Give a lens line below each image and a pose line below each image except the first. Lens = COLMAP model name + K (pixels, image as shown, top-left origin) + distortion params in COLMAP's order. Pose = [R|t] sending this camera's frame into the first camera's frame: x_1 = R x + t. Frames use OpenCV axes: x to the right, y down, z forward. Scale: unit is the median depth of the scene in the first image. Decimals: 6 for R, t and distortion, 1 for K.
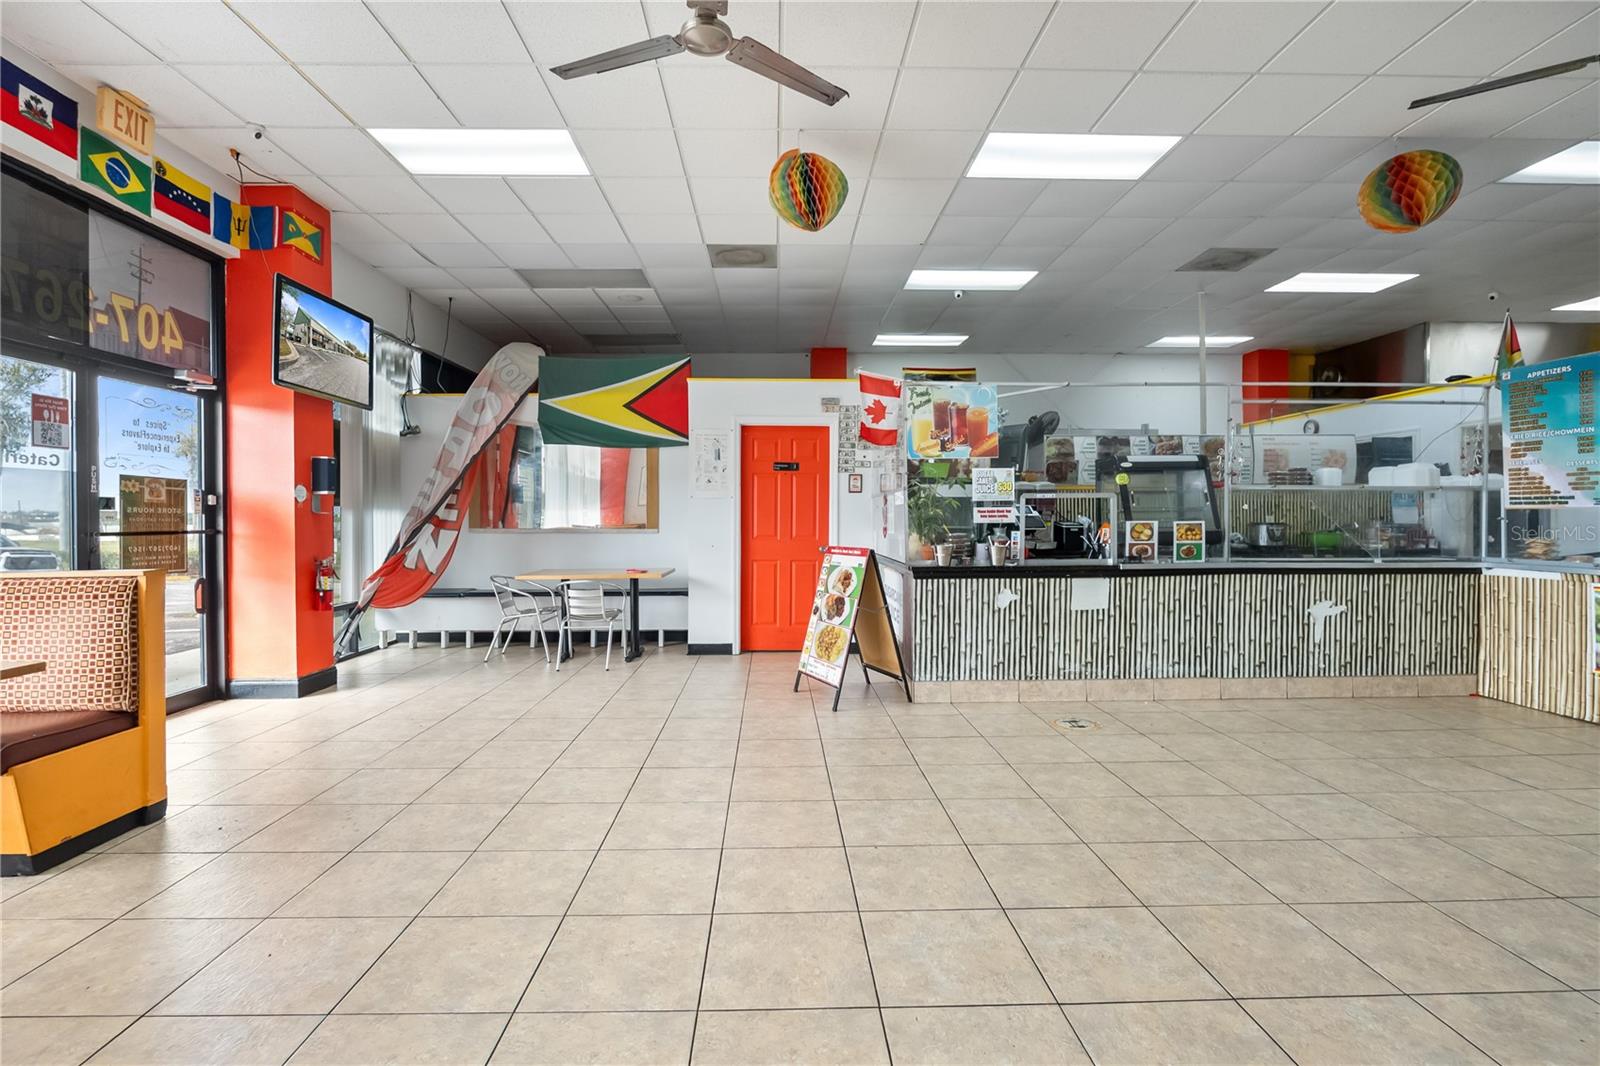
lens RADIAL K [[796.0, 0, 786.6], [0, 796.0, 531.8], [0, 0, 1]] dist [-0.018258, 0.003652]
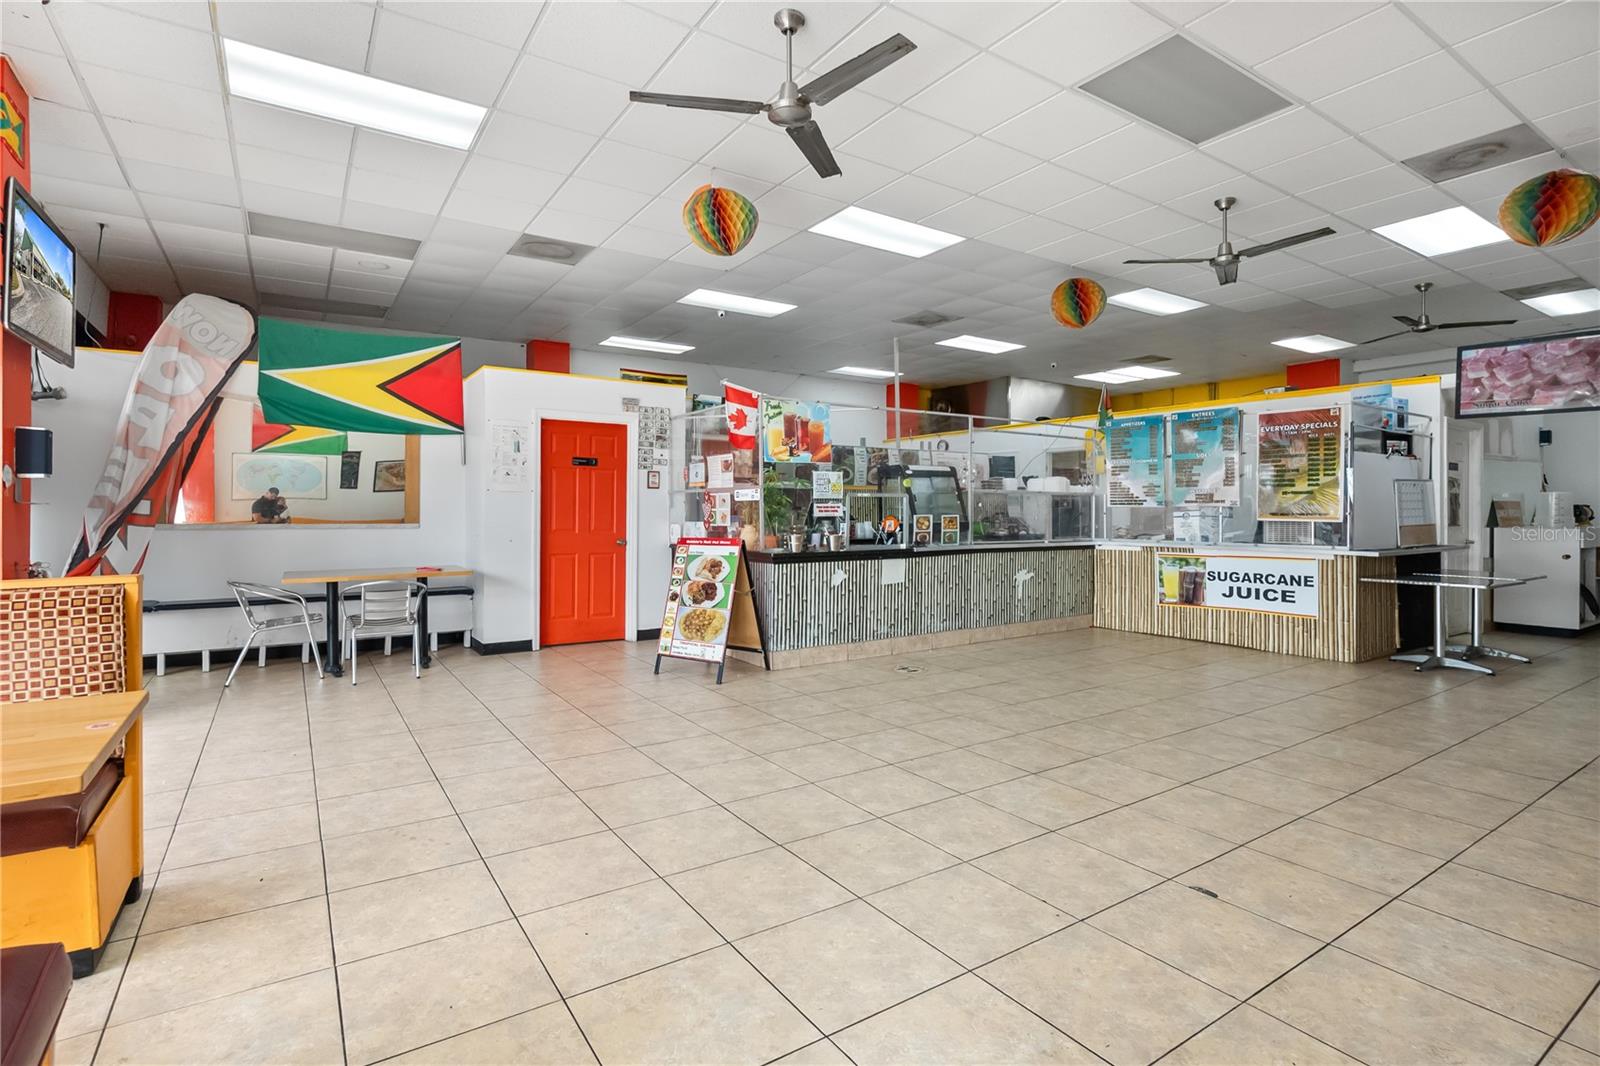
lens RADIAL K [[796.0, 0, 808.3], [0, 796.0, 519.9], [0, 0, 1]] dist [-0.018258, 0.003652]
pose [[0.839246, -0.002338, 0.543746, -0.387227], [0.006747, 0.999959, -0.006114, 0.001231], [-0.543710, 0.008800, 0.839227, -0.013188]]
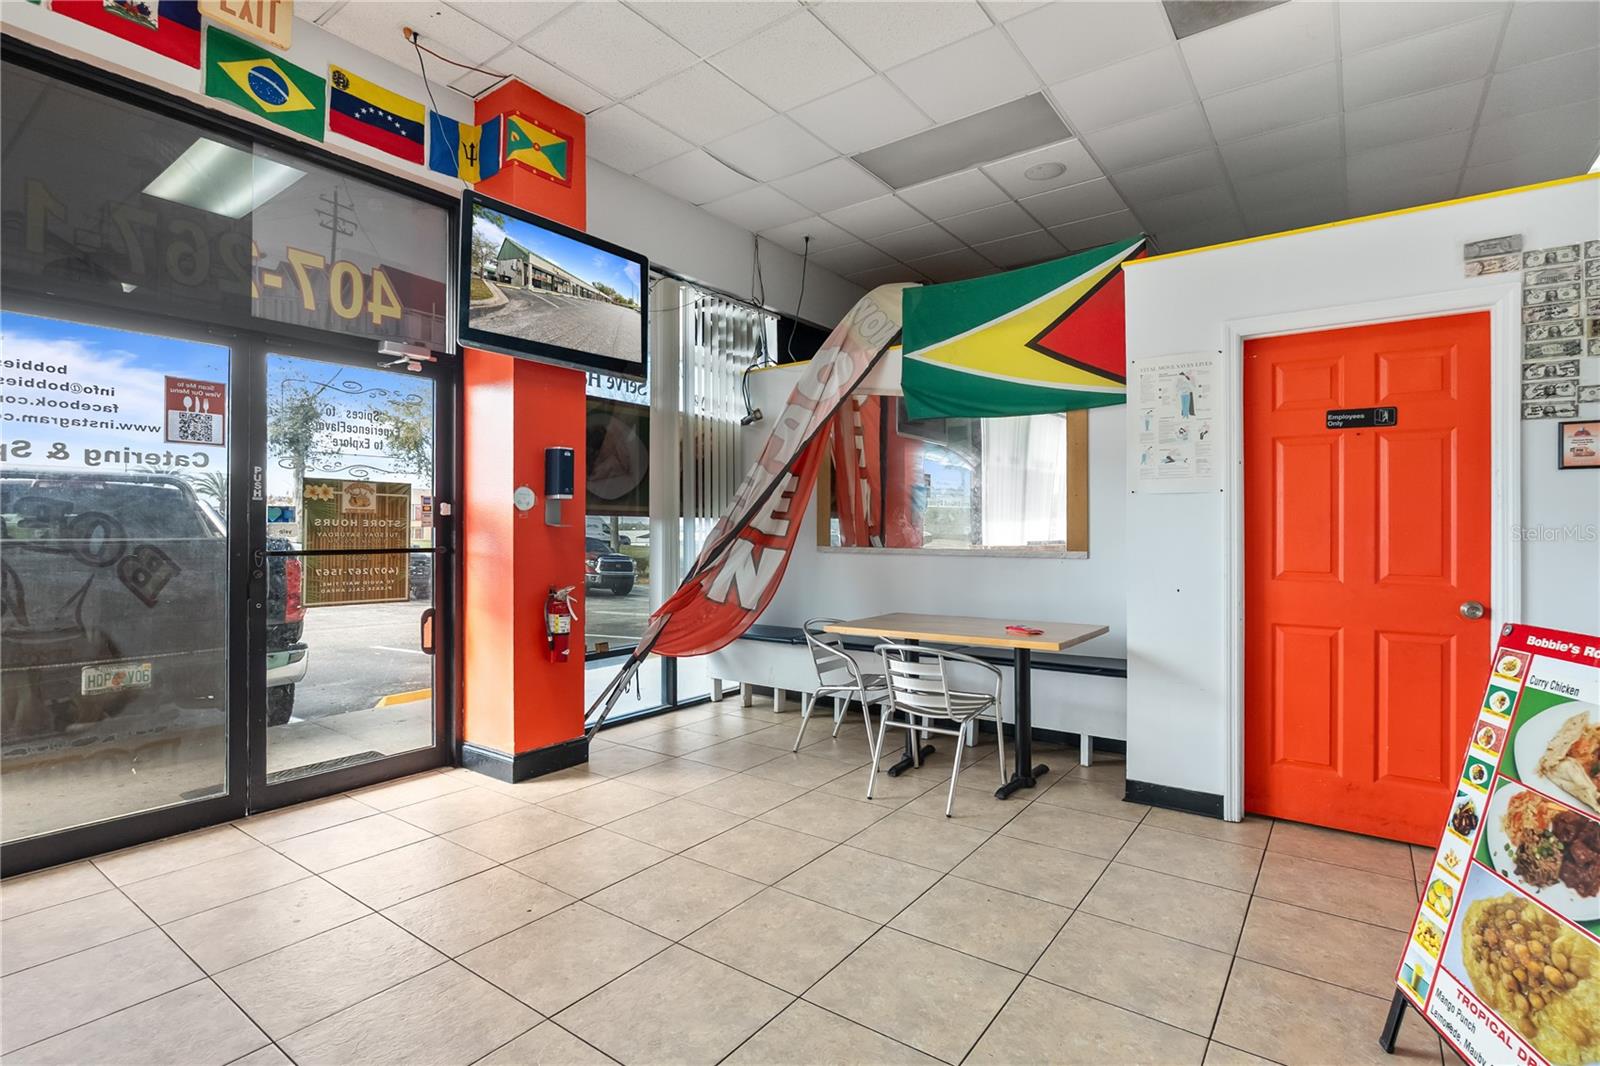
lens RADIAL K [[796.0, 0, 743.4], [0, 796.0, 529.1], [0, 0, 1]] dist [-0.018258, 0.003652]
pose [[0.781647, 0.004715, -0.623703, 0.005909], [-0.015791, 0.999800, -0.012232, -0.011174], [0.623521, 0.019410, 0.781565, 0.546038]]
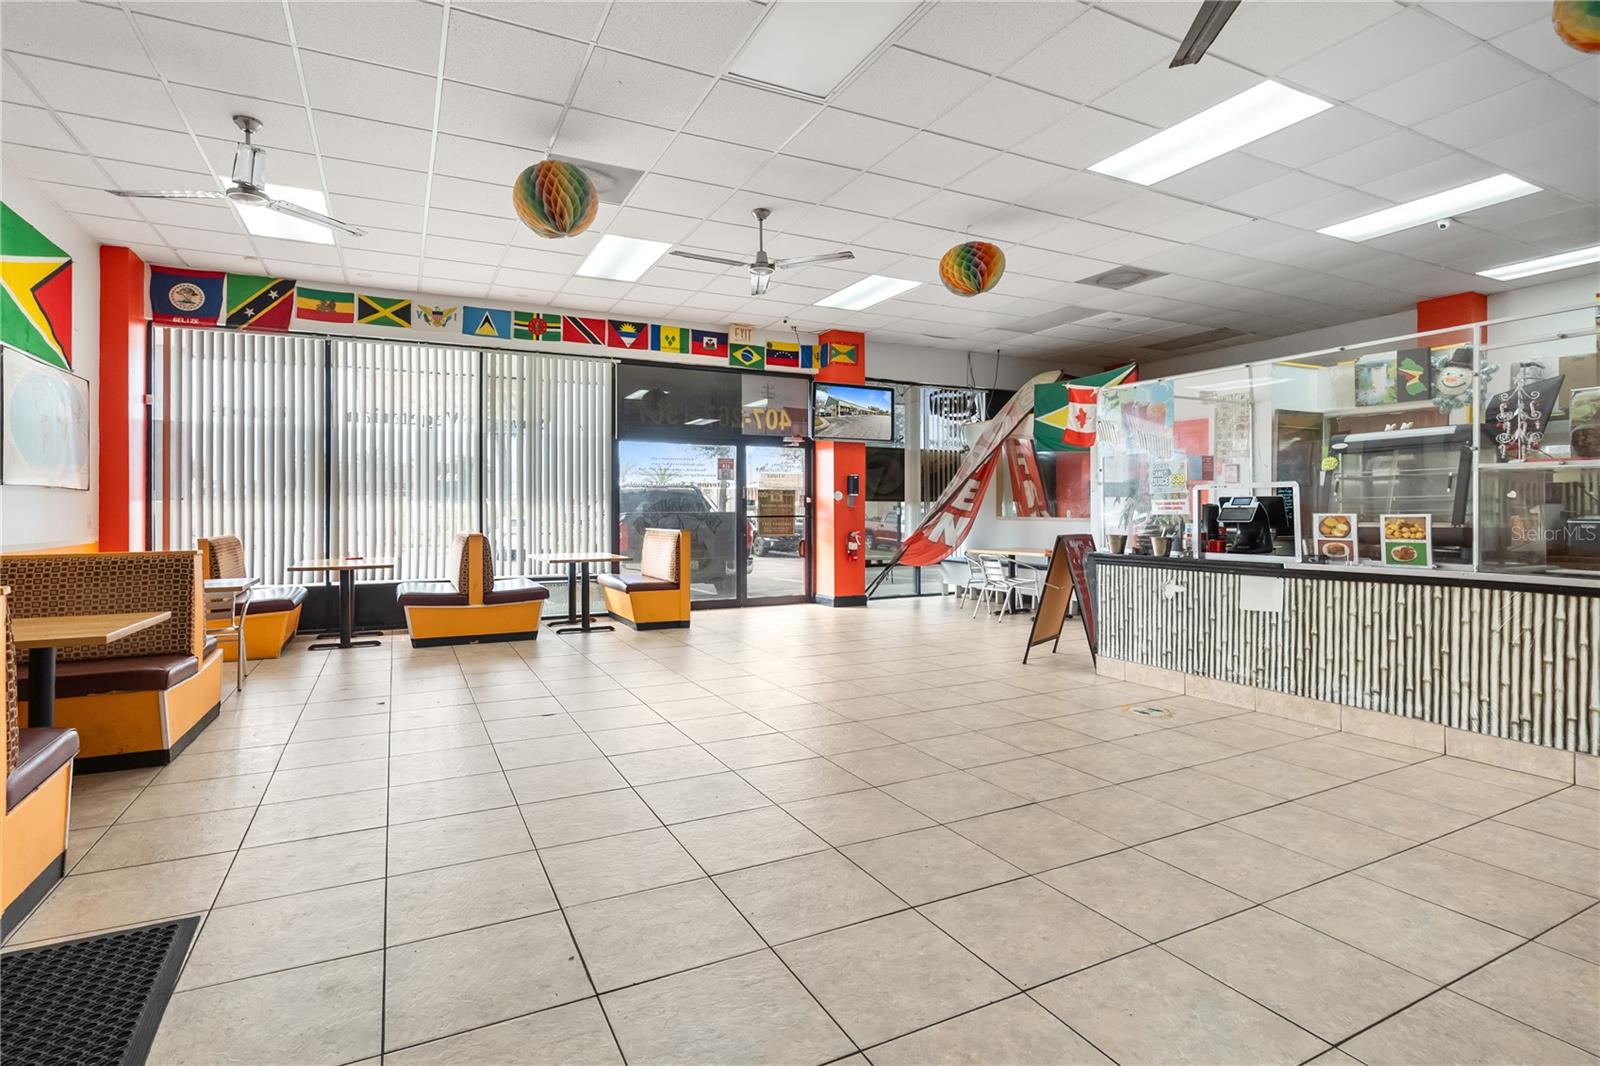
lens RADIAL K [[796.0, 0, 779.6], [0, 796.0, 513.6], [0, 0, 1]] dist [-0.018258, 0.003652]
pose [[0.405861, 0.006113, -0.913914, 1.000140], [-0.012837, 0.999917, 0.000988, -0.007449], [0.913845, 0.011331, 0.405906, 0.131051]]
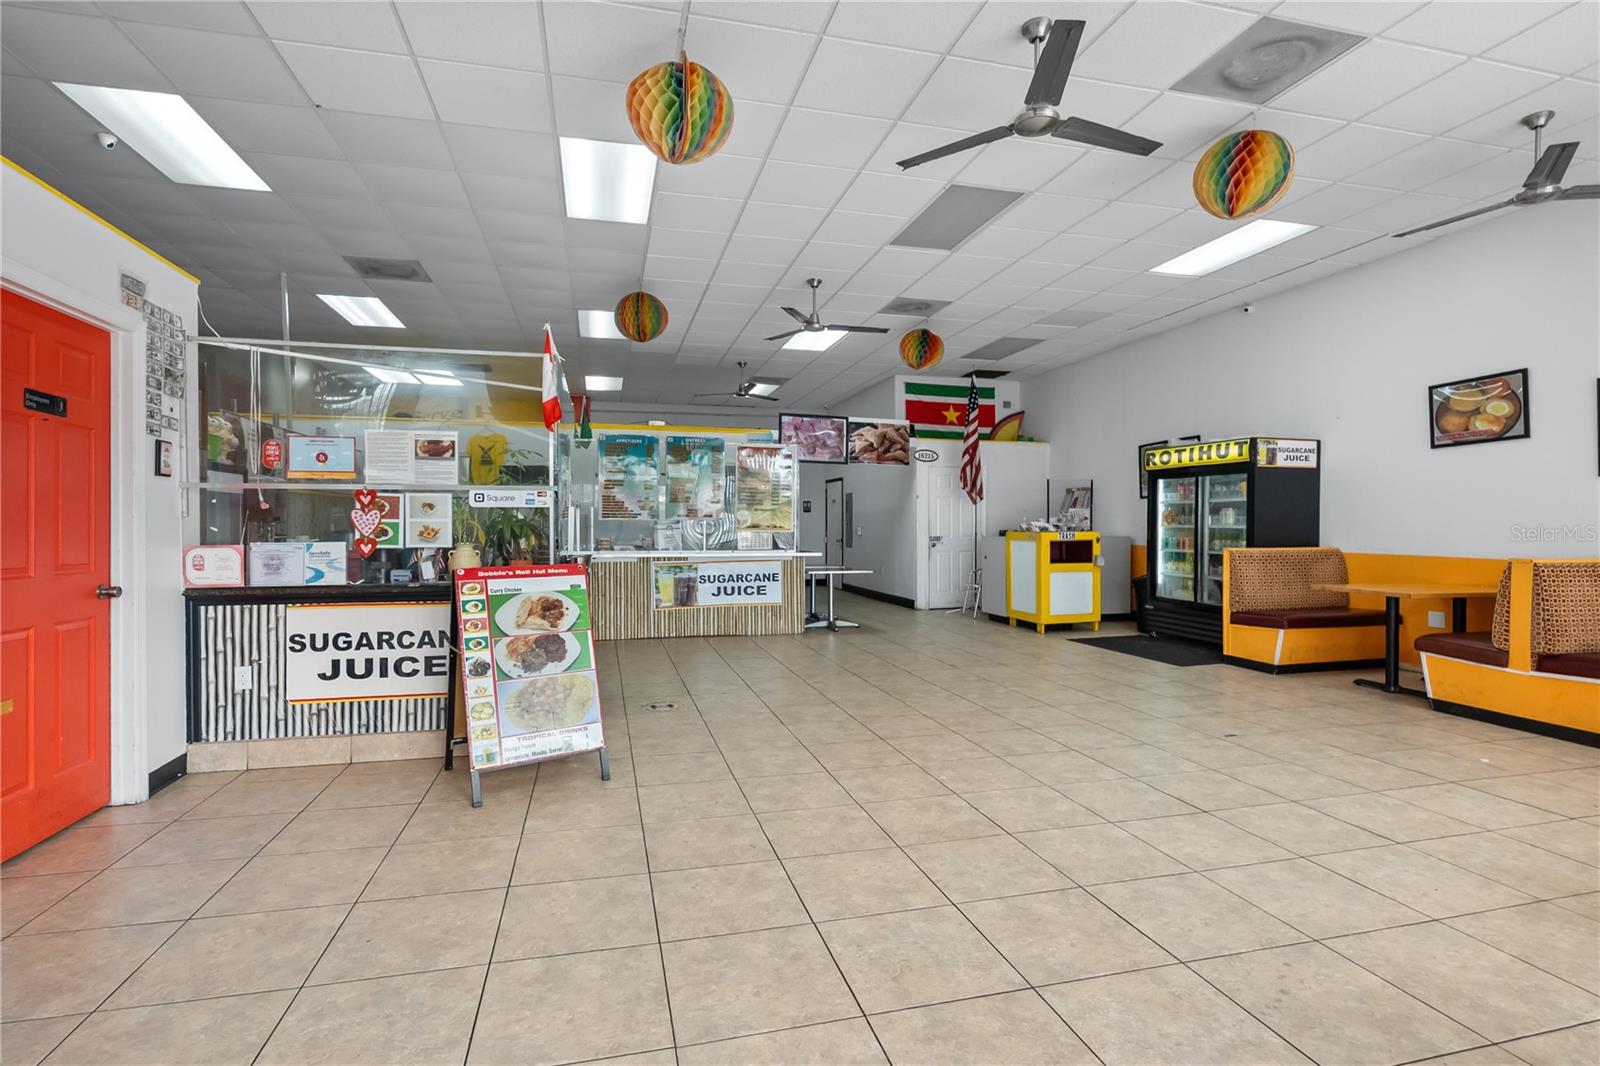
lens RADIAL K [[796.0, 0, 759.9], [0, 796.0, 541.5], [0, 0, 1]] dist [-0.018258, 0.003652]
pose [[-0.246210, -0.017195, 0.969064, -0.615905], [0.016564, 0.999622, 0.021945, -0.013762], [-0.969075, 0.021455, -0.245832, 0.904578]]
